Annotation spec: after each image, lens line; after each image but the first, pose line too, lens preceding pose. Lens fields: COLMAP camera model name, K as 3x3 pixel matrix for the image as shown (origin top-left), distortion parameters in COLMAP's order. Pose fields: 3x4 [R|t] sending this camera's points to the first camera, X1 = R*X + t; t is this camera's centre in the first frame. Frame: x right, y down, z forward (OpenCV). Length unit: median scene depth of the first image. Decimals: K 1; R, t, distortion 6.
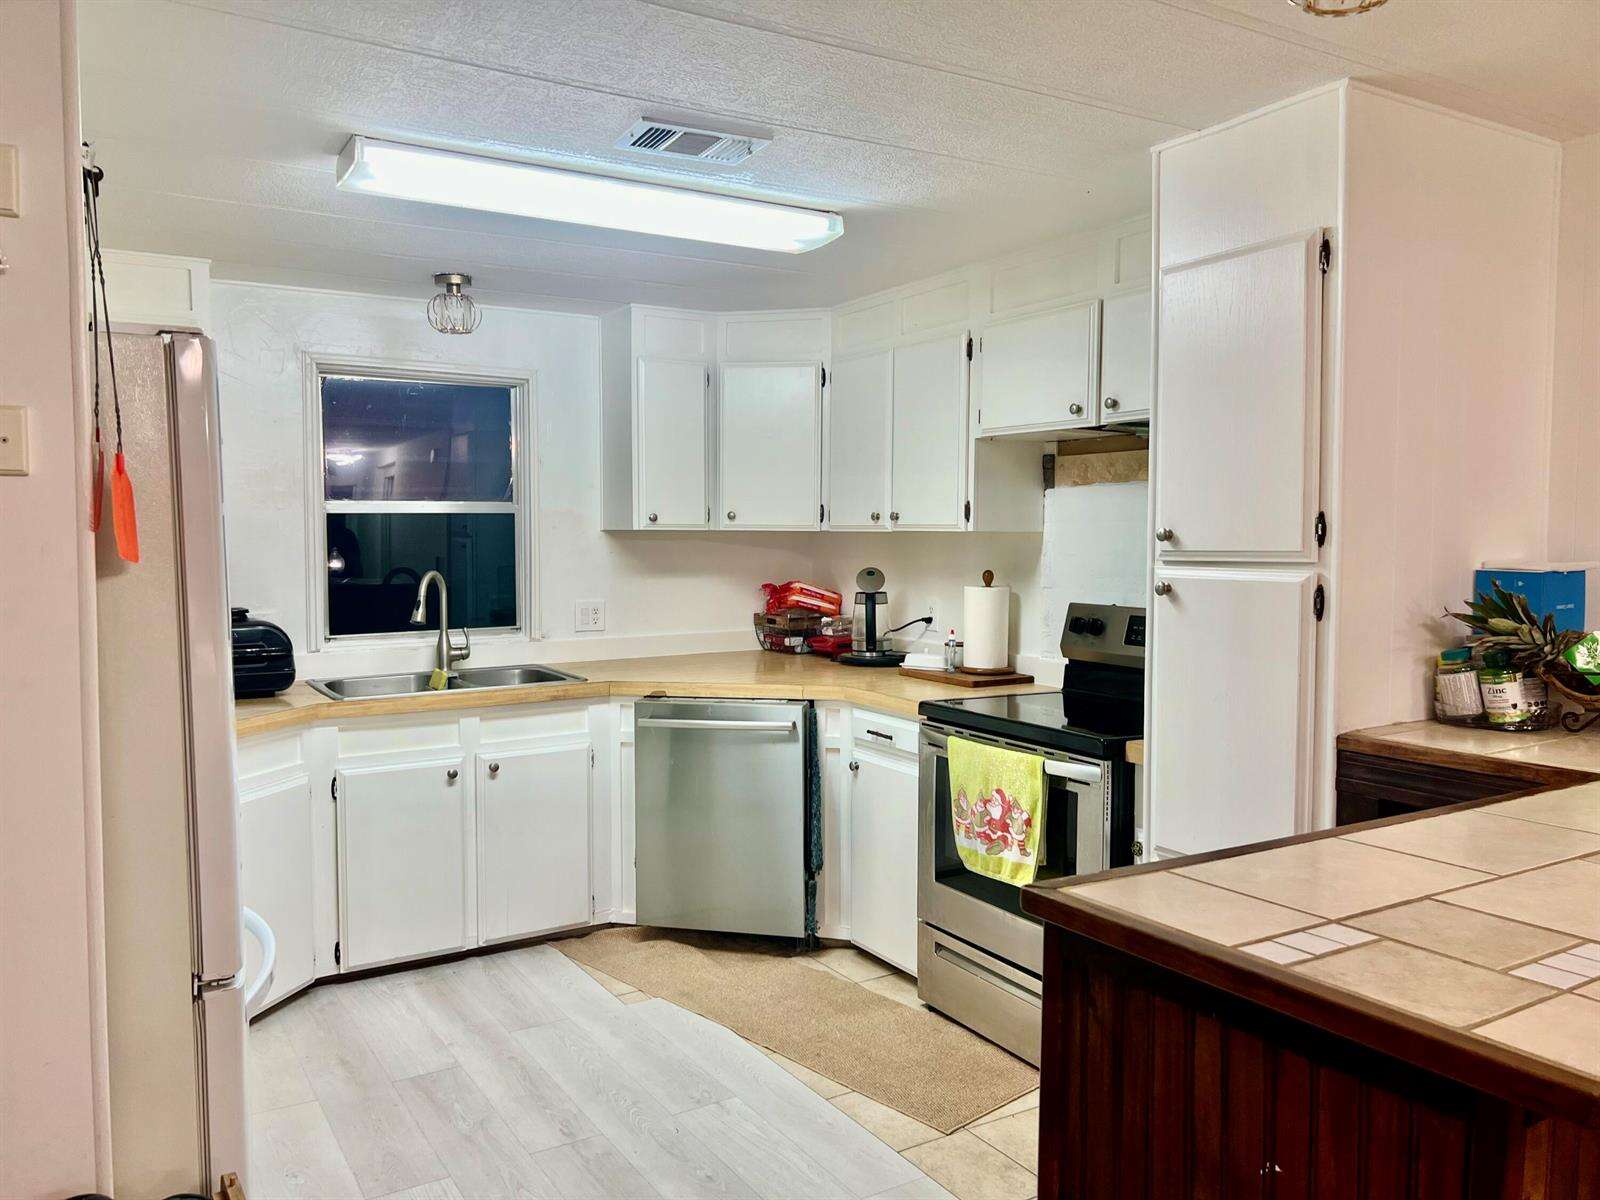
lens RADIAL K [[1208.1, 0, 798.9], [0, 1208.1, 594.9], [0, 0, 1]] dist [0.057219, -0.054685]
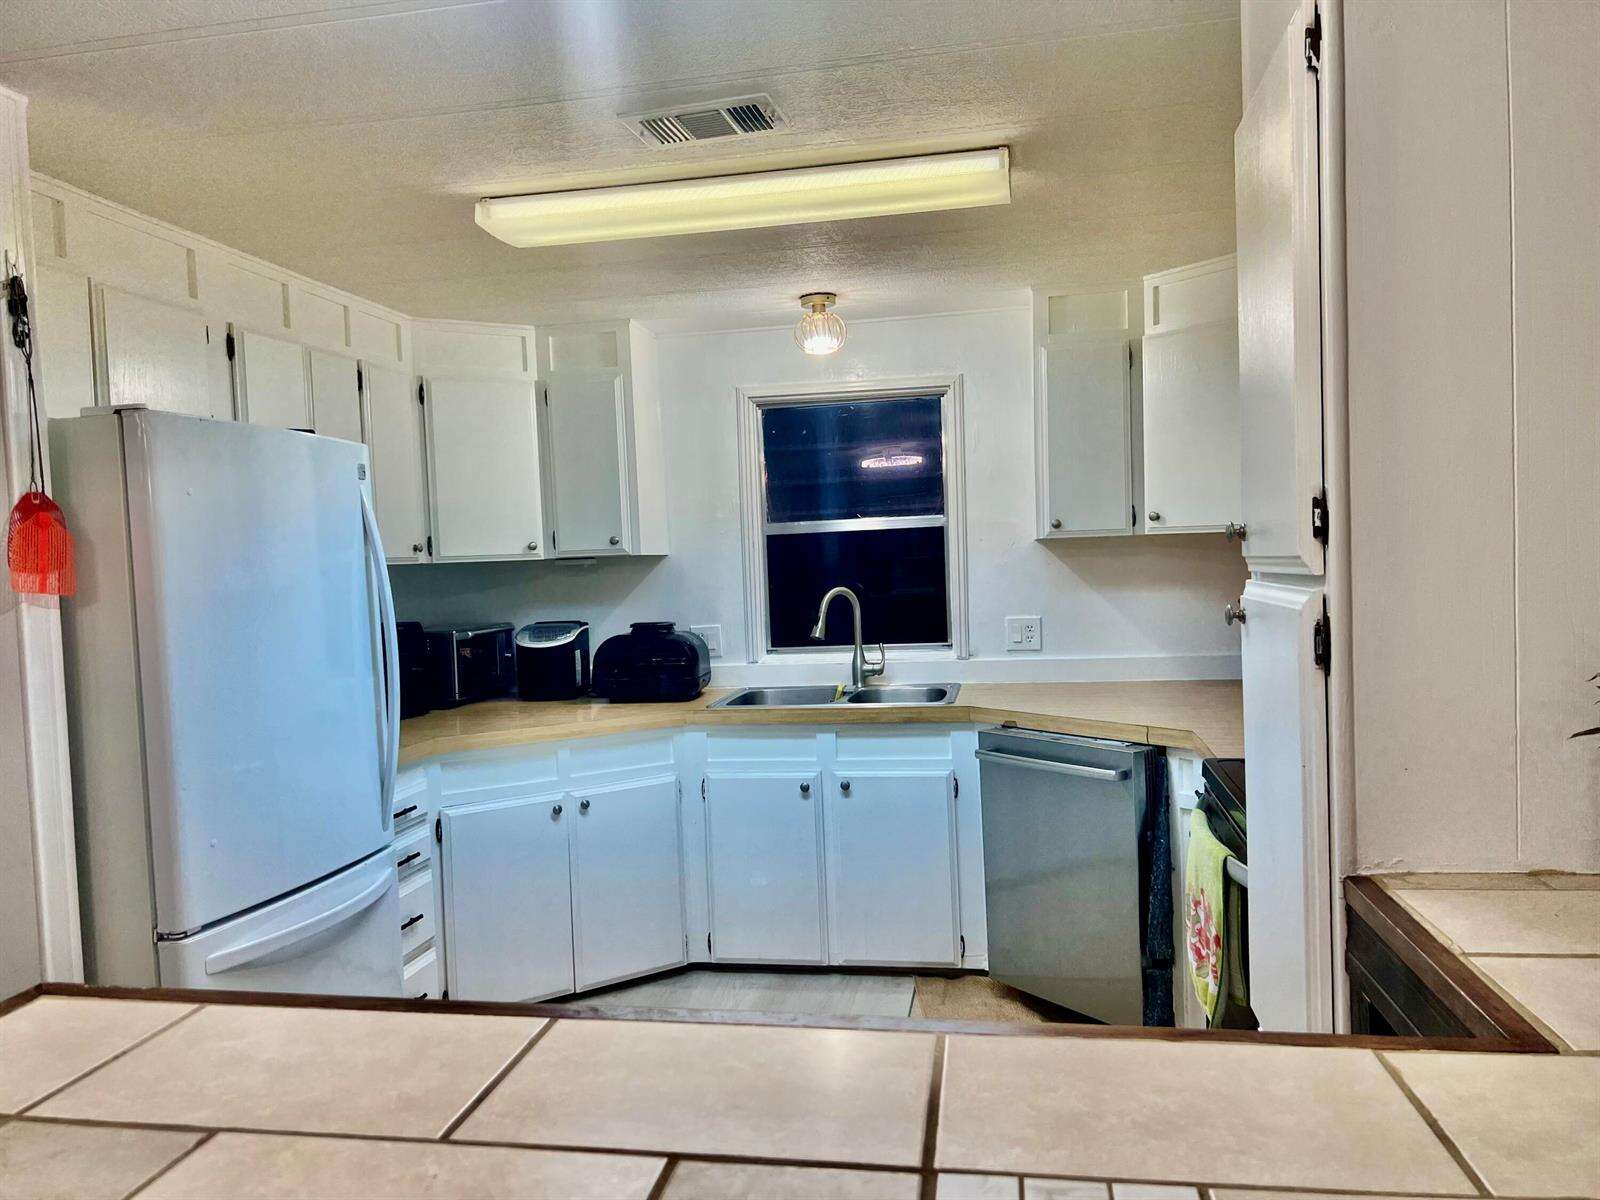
lens RADIAL K [[1208.1, 0, 788.2], [0, 1208.1, 603.2], [0, 0, 1]] dist [0.057219, -0.054685]
pose [[0.742817, 0.001254, -0.669493, 0.373657], [-0.000571, 0.999999, 0.001239, -0.007887], [0.669494, -0.000538, 0.742817, 0.236566]]
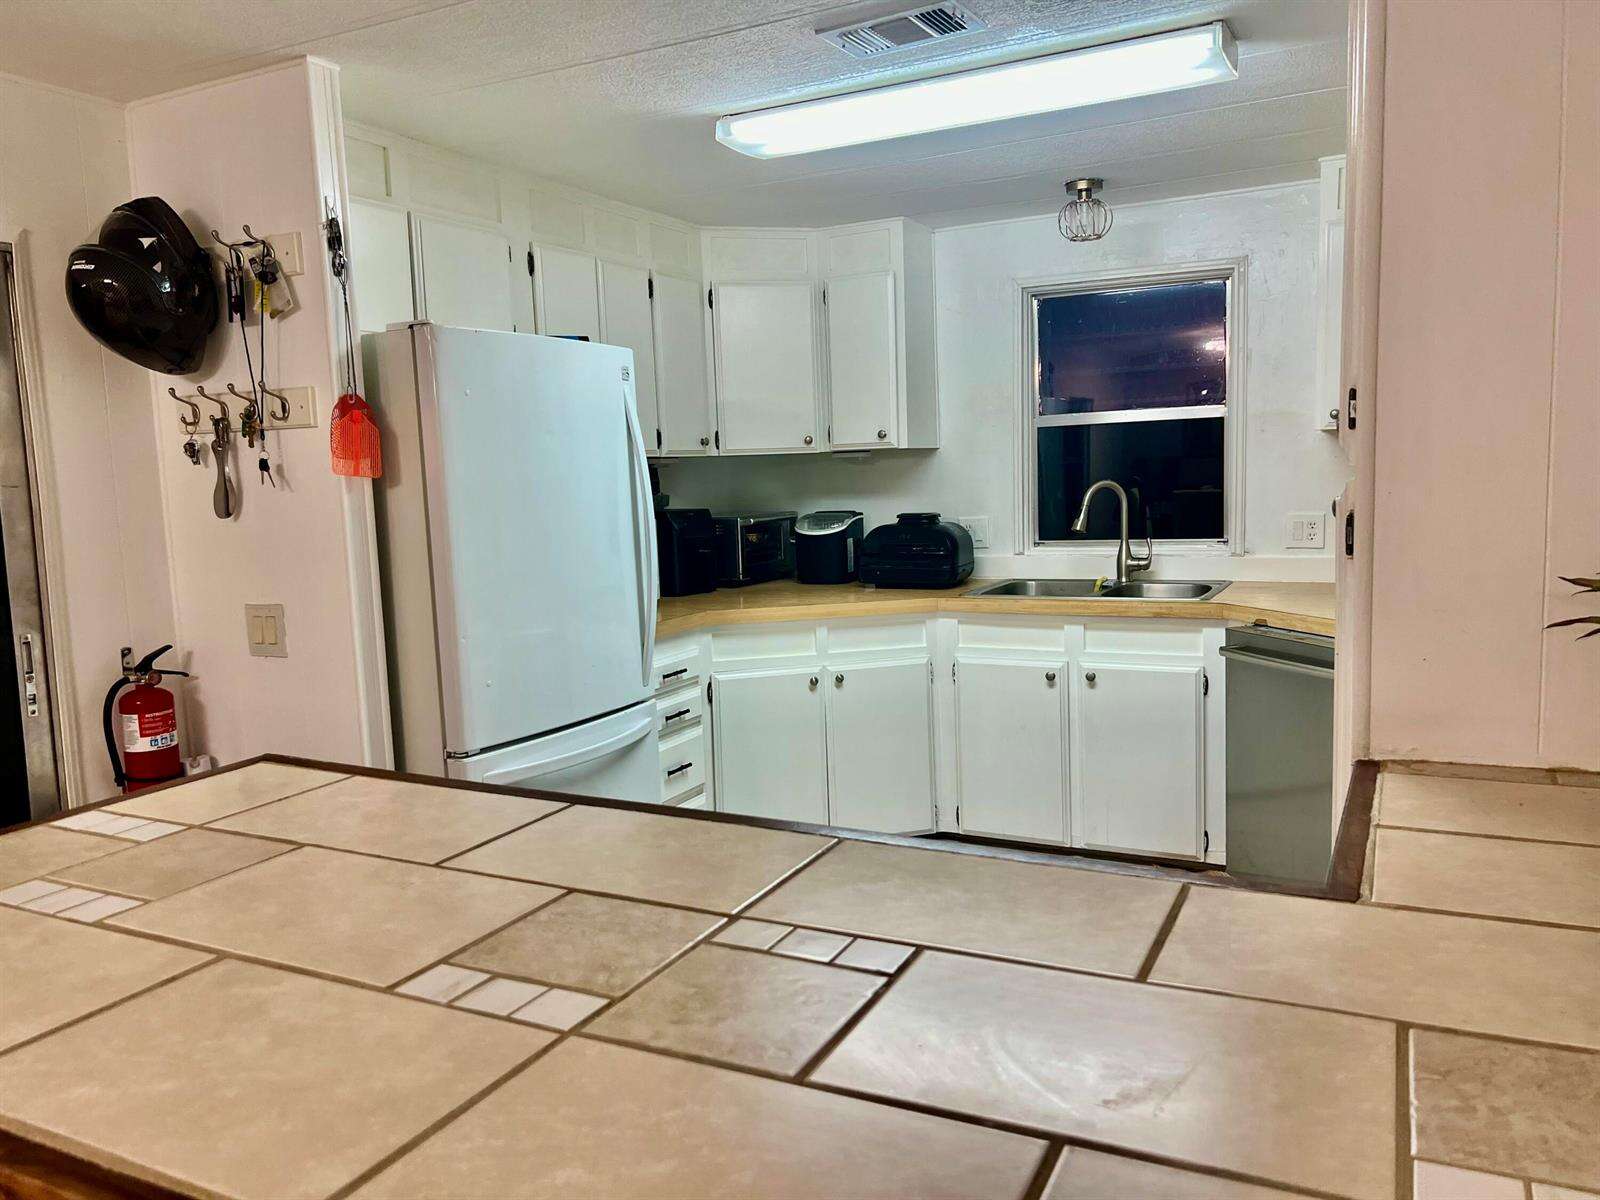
lens RADIAL K [[1208.1, 0, 802.7], [0, 1208.1, 602.9], [0, 0, 1]] dist [0.057219, -0.054685]
pose [[0.520253, 0.084887, -0.849783, 0.473357], [-0.014851, 0.995797, 0.090380, -0.006169], [0.853883, -0.034401, 0.519327, 0.275846]]
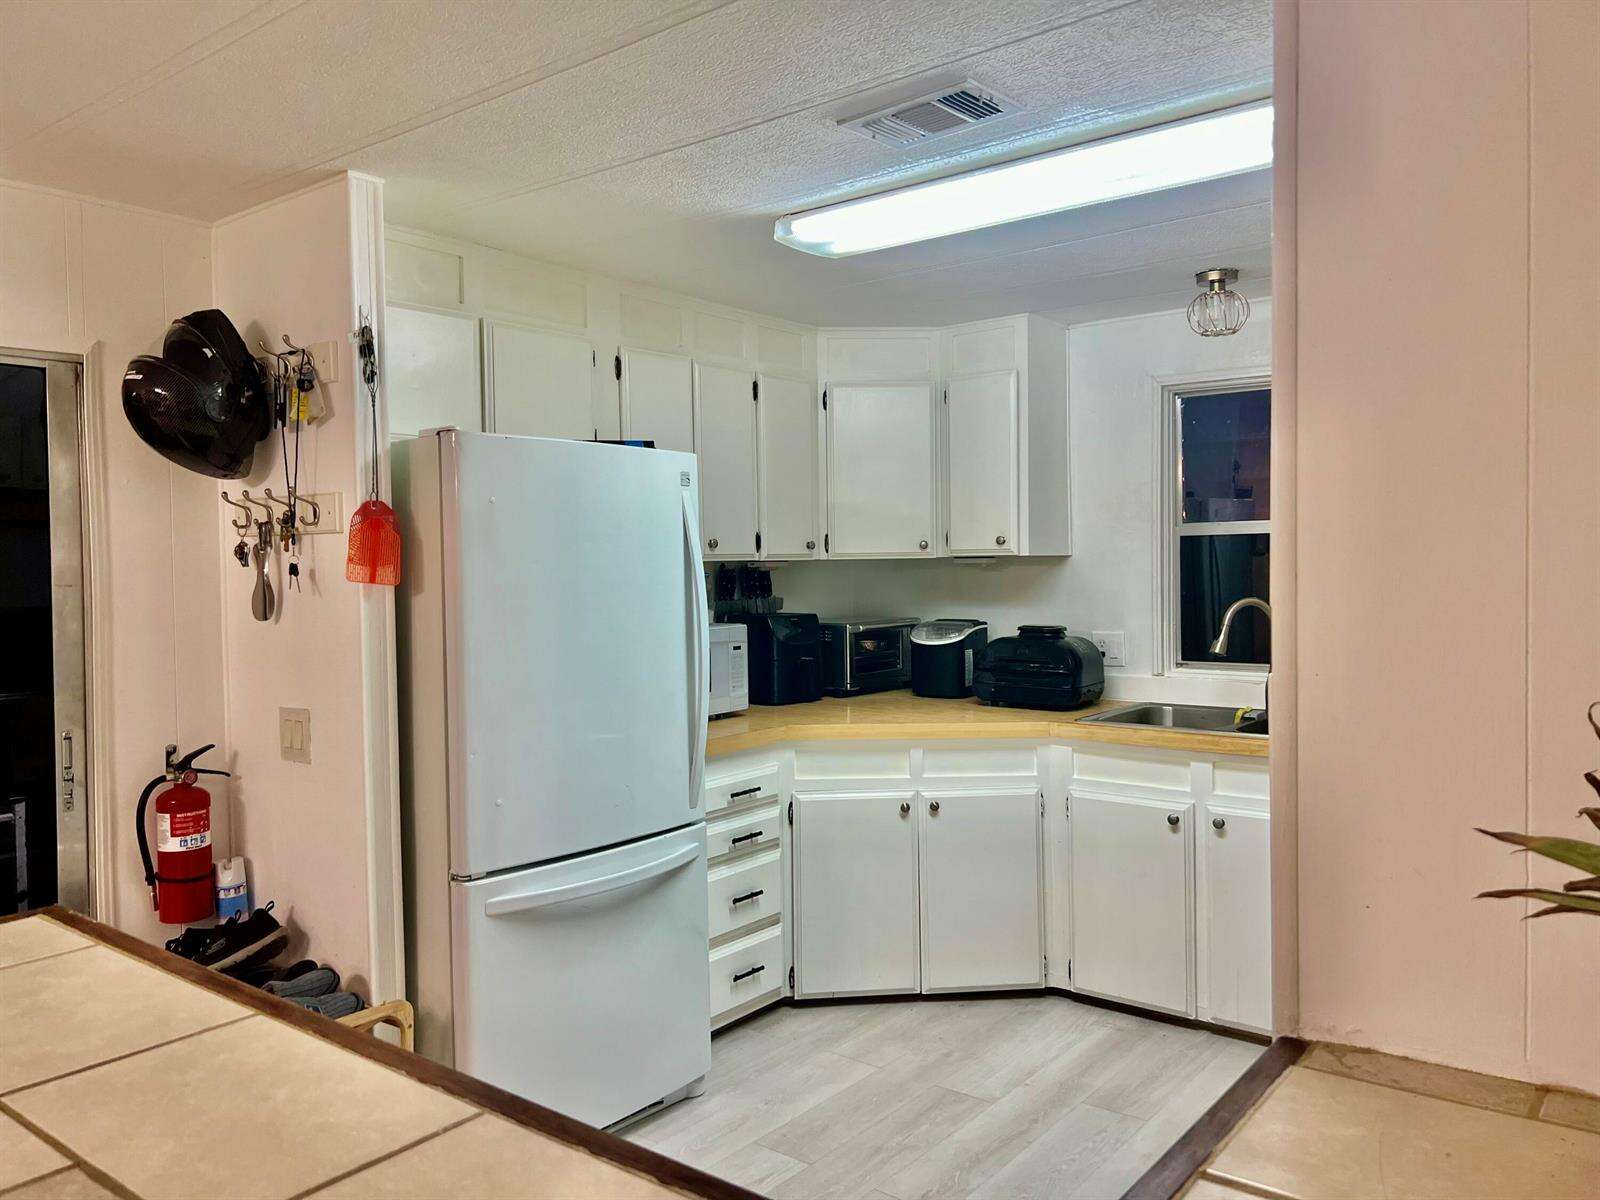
lens RADIAL K [[1208.1, 0, 801.1], [0, 1208.1, 592.2], [0, 0, 1]] dist [0.057219, -0.054685]
pose [[0.346272, 0.025732, -0.937781, 0.465322], [-0.039506, 0.999137, 0.012828, -0.024237], [0.937302, 0.032606, 0.346990, 0.405499]]
